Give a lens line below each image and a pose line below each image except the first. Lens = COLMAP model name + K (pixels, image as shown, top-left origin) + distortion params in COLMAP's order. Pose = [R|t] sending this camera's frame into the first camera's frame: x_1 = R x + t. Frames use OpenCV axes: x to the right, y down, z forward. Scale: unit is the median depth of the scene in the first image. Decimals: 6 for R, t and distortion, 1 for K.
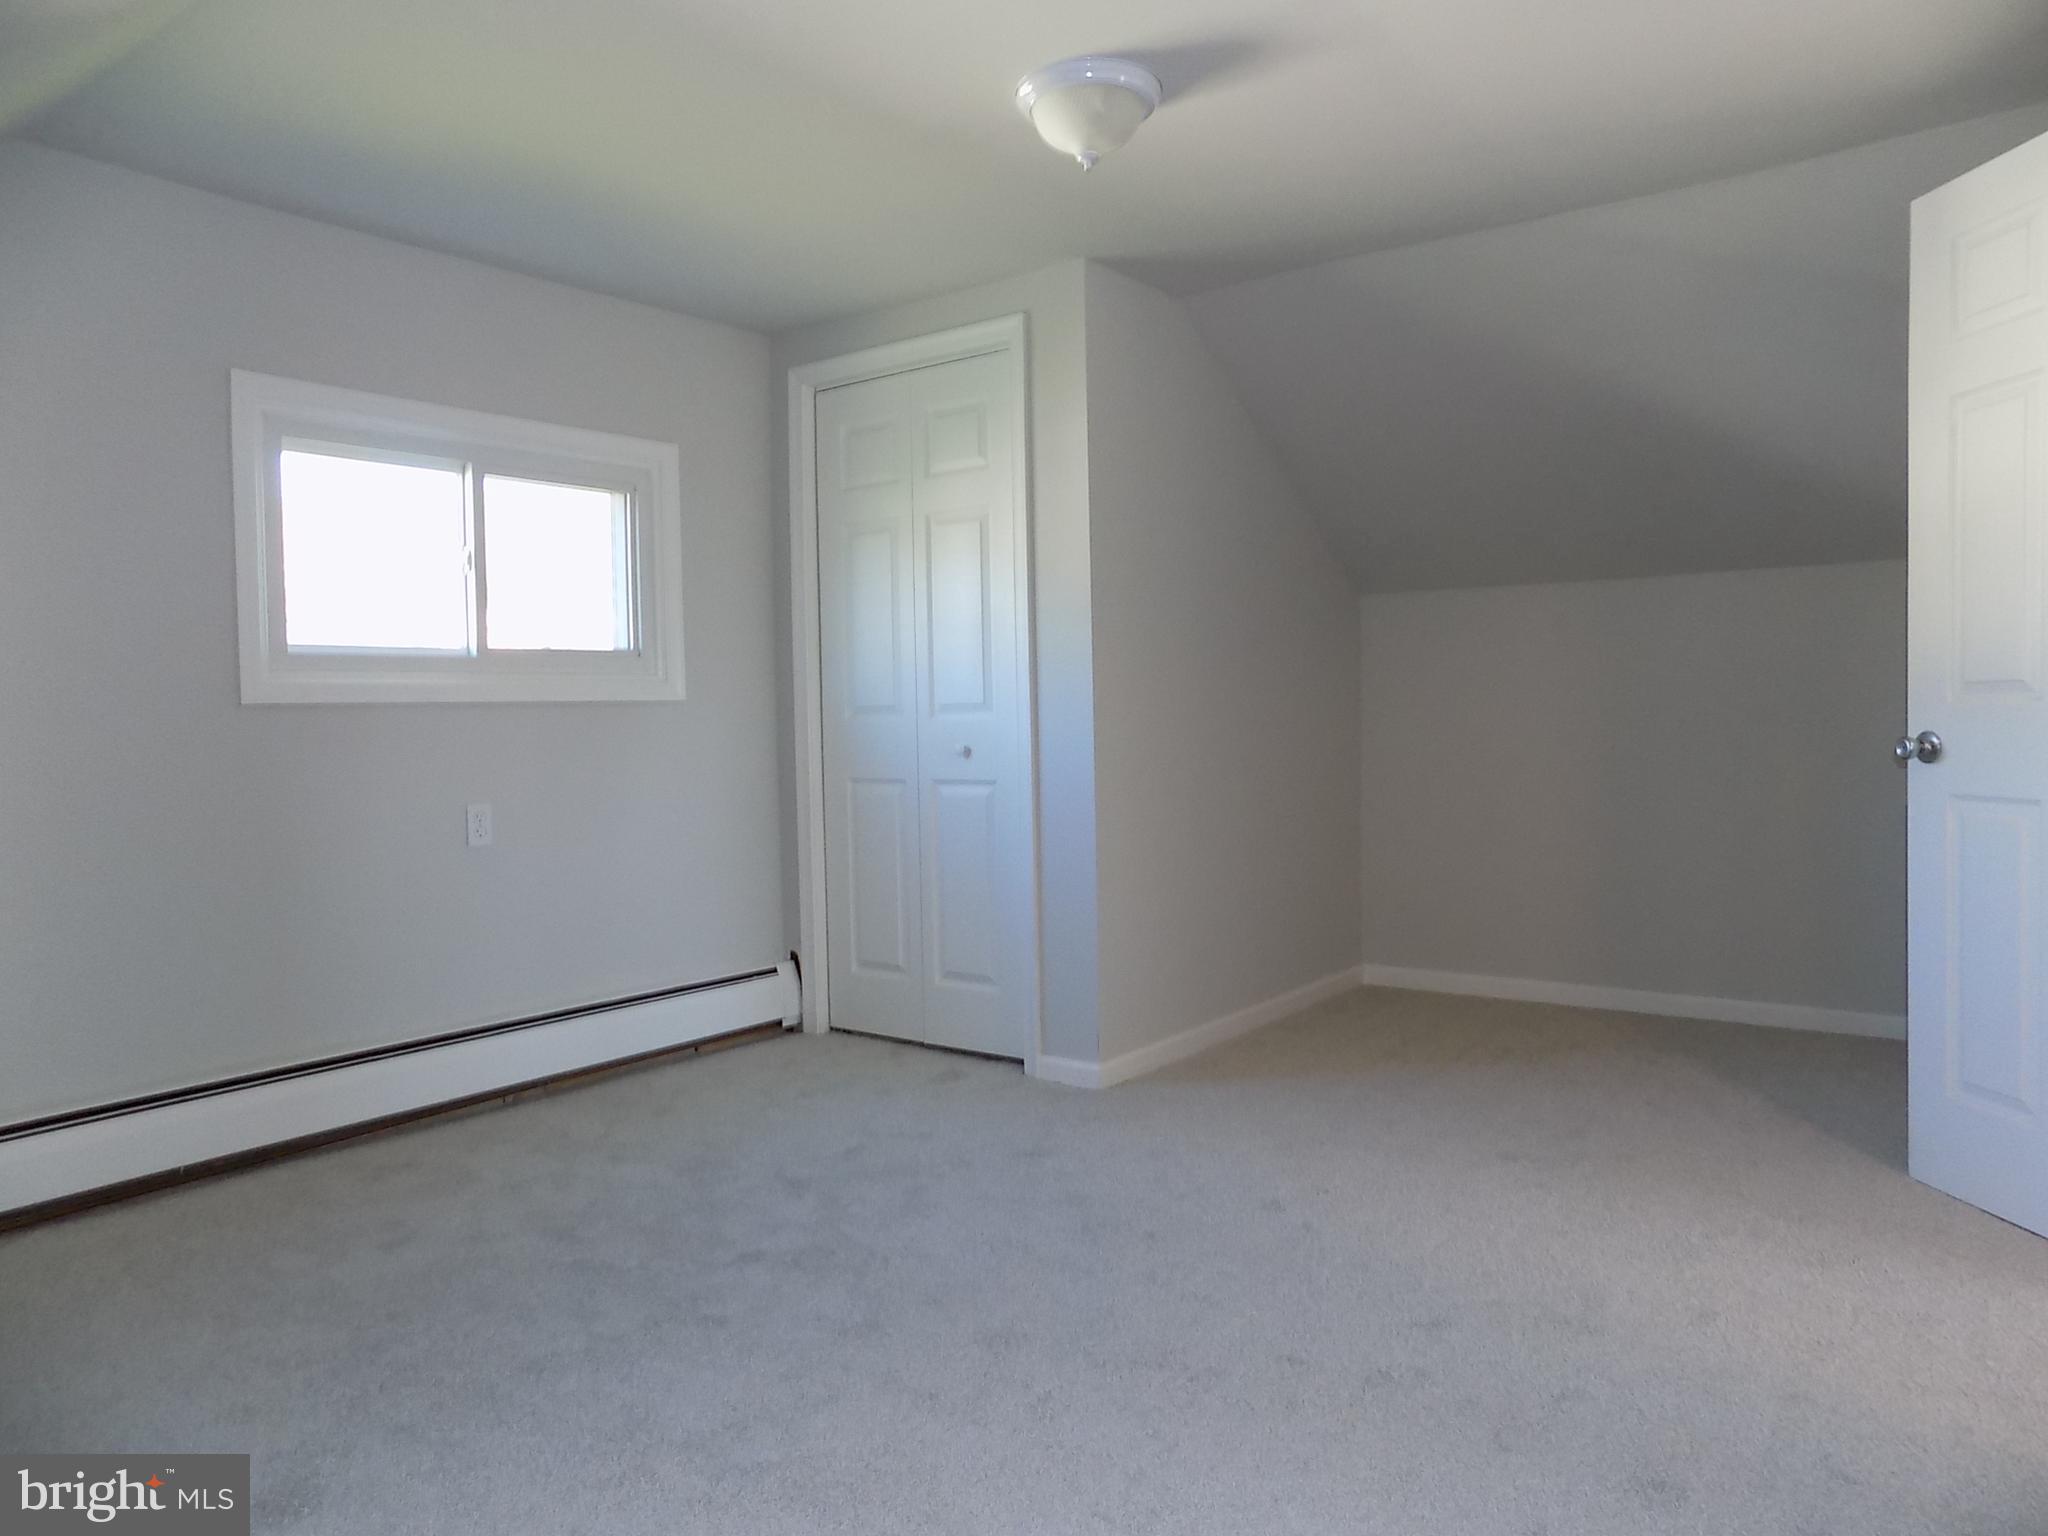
lens RADIAL K [[1376.9, 0, 1032.4], [0, 1376.9, 760.9], [0, 0, 1]] dist [-0.082783, 0.081349]
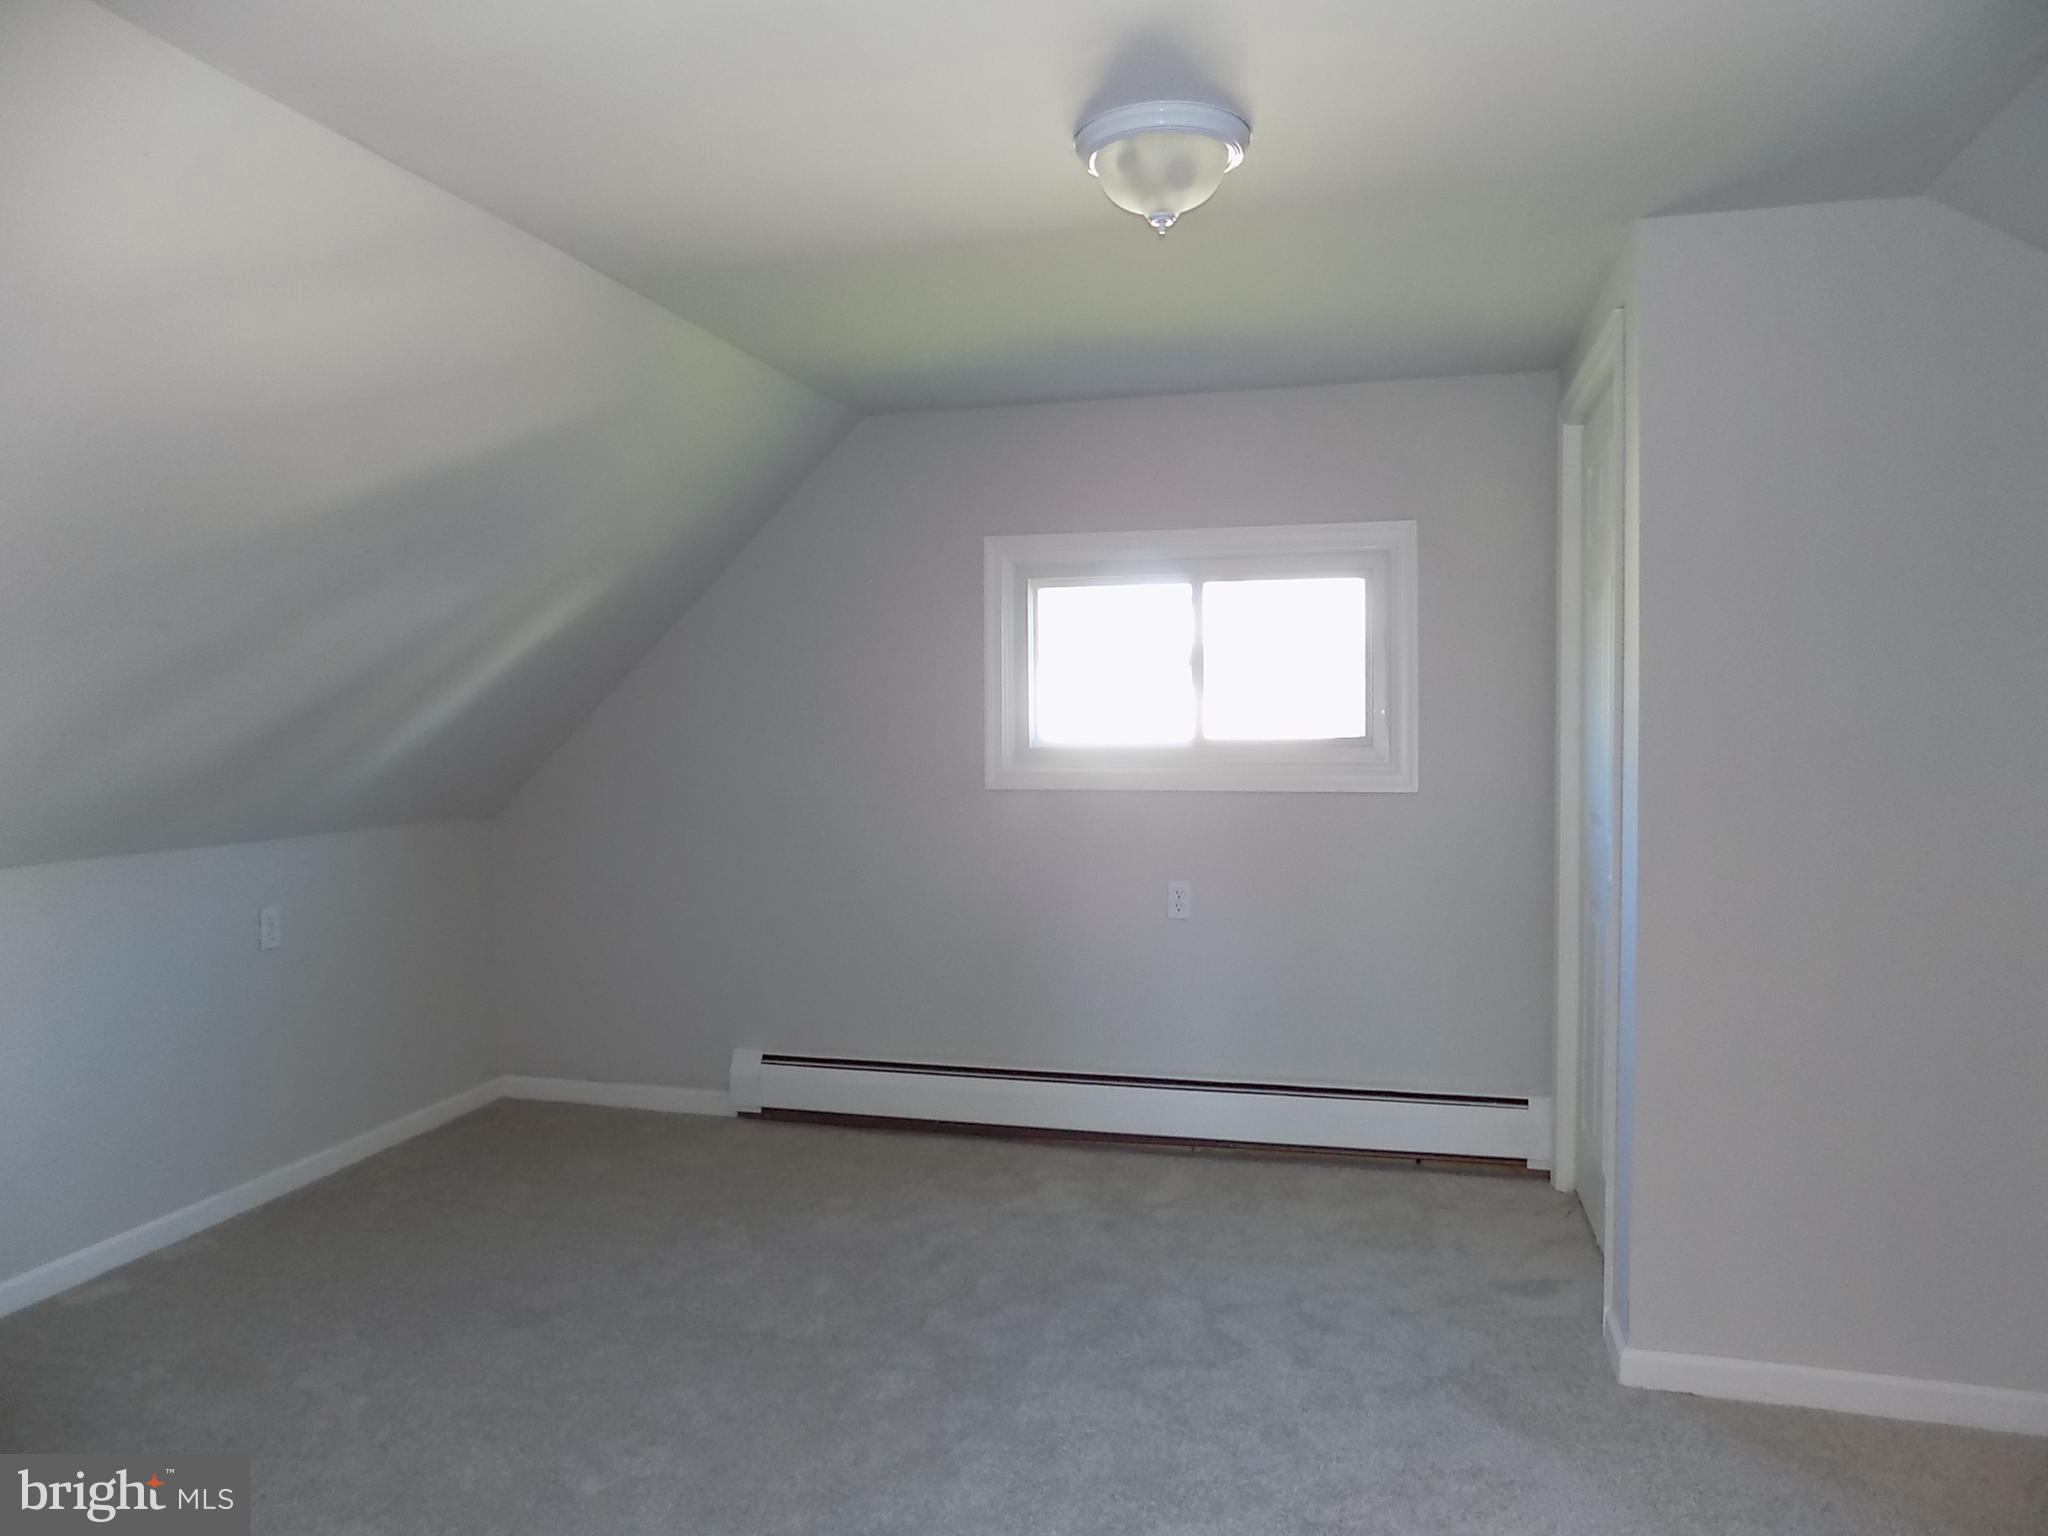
lens RADIAL K [[1376.9, 0, 1032.4], [0, 1376.9, 760.9], [0, 0, 1]] dist [-0.082783, 0.081349]
pose [[0.393850, 0.044867, -0.918079, 0.551905], [-0.036087, 0.998793, 0.033330, -0.095616], [0.918466, 0.020004, 0.394994, 0.424728]]
